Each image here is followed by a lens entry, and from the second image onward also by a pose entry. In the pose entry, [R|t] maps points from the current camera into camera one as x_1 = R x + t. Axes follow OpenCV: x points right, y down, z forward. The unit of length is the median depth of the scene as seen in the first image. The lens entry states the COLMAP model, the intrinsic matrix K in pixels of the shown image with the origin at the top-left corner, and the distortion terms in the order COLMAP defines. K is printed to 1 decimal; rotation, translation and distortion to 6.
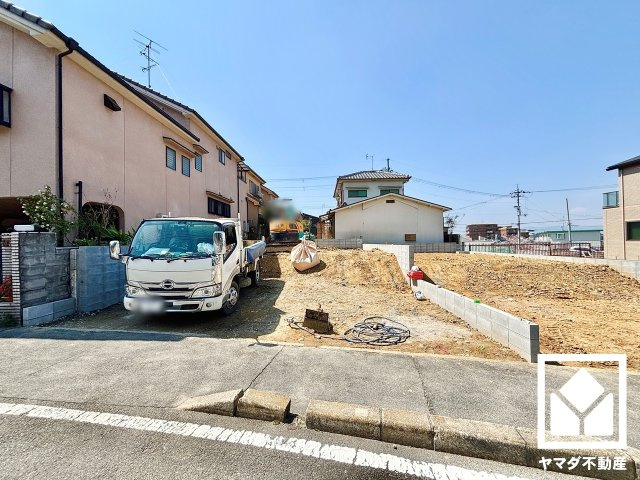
lens RADIAL K [[257.3, 0, 319.0], [0, 257.3, 239.1], [0, 0, 1]] dist [0.001210, -0.000079]
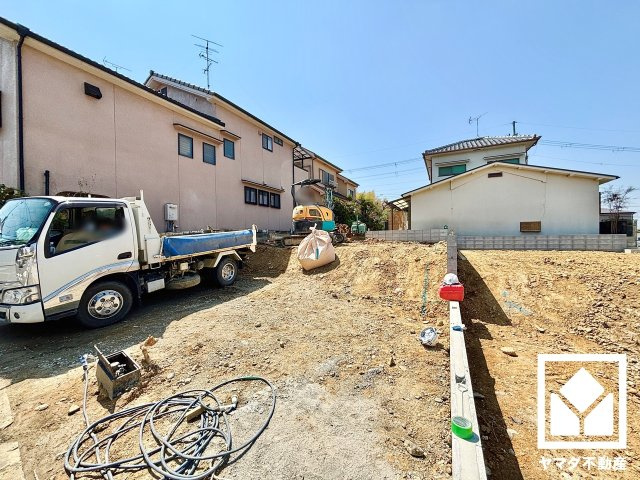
lens RADIAL K [[257.3, 0, 319.0], [0, 257.3, 239.1], [0, 0, 1]] dist [0.001210, -0.000079]
pose [[0.904202, 0.003577, -0.427090, 0.491892], [0.005262, 0.999796, 0.019514, 0.030332], [0.427073, -0.019892, 0.903998, 0.574695]]
